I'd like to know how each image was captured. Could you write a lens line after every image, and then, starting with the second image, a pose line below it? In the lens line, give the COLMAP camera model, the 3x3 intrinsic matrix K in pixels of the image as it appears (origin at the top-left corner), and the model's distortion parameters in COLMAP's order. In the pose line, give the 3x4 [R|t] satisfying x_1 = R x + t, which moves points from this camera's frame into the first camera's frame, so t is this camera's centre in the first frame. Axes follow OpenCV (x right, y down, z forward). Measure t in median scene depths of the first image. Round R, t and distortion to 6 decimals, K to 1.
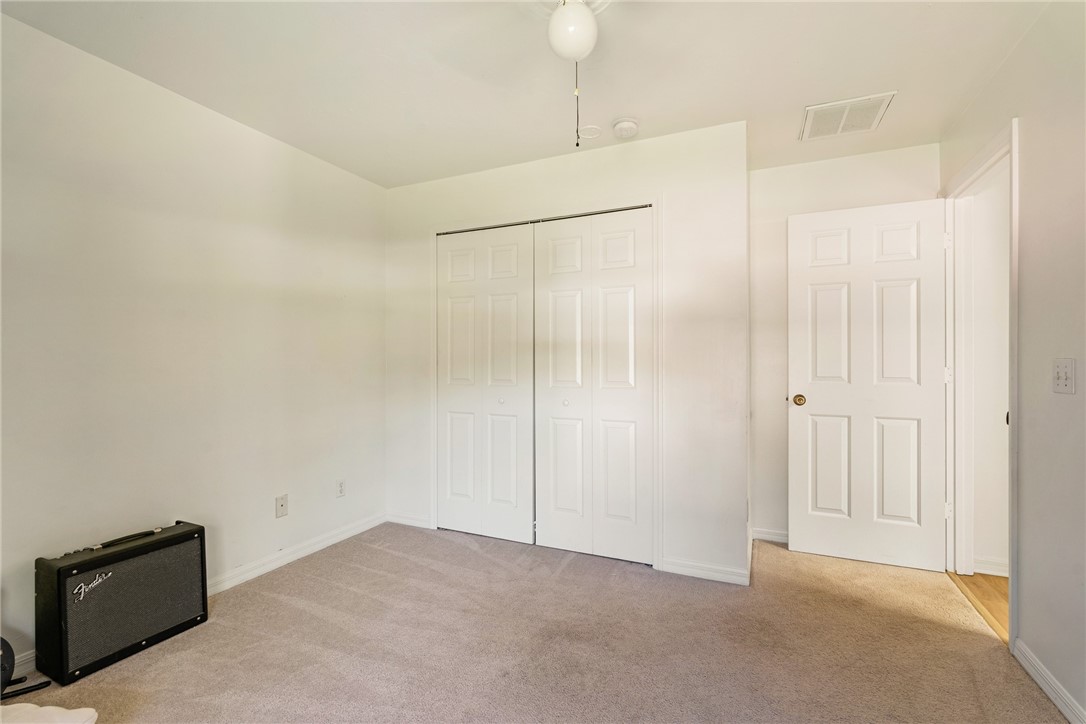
lens RADIAL K [[491.3, 0, 543.7], [0, 491.3, 364.1], [0, 0, 1]] dist [-0.001776, -0.000603]
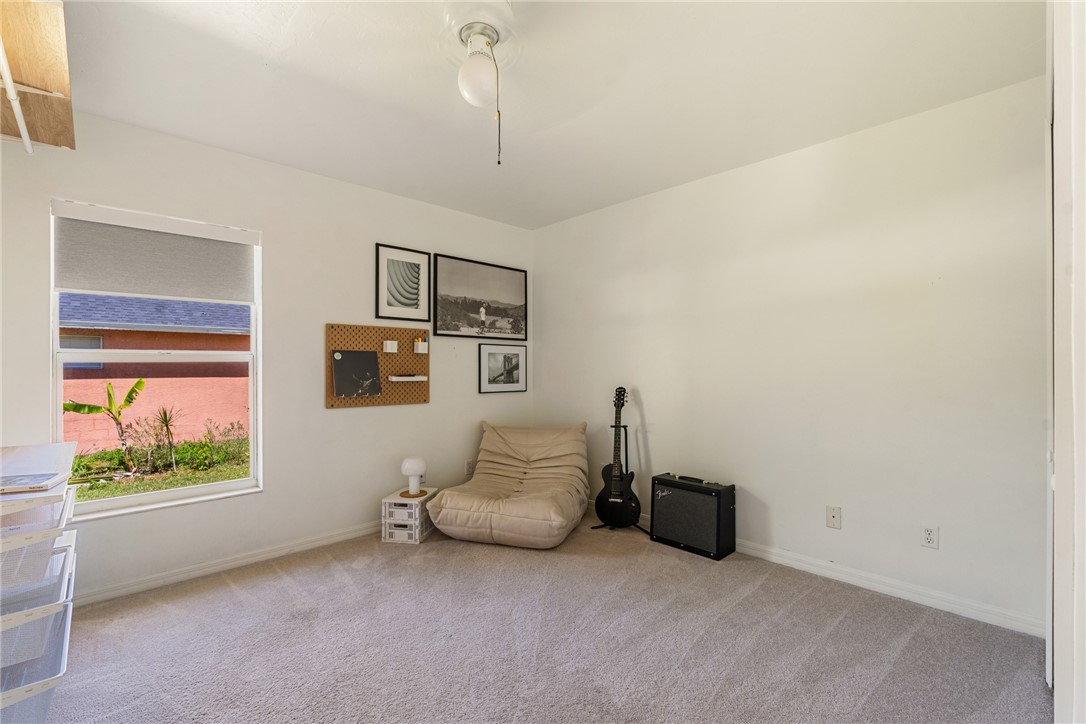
lens RADIAL K [[491.3, 0, 543.7], [0, 491.3, 364.1], [0, 0, 1]] dist [-0.001776, -0.000603]
pose [[-0.392731, 0.002398, -0.919650, 0.650107], [-0.000918, 0.999995, 0.002999, -0.015594], [0.919653, 0.002022, -0.392727, 0.964640]]
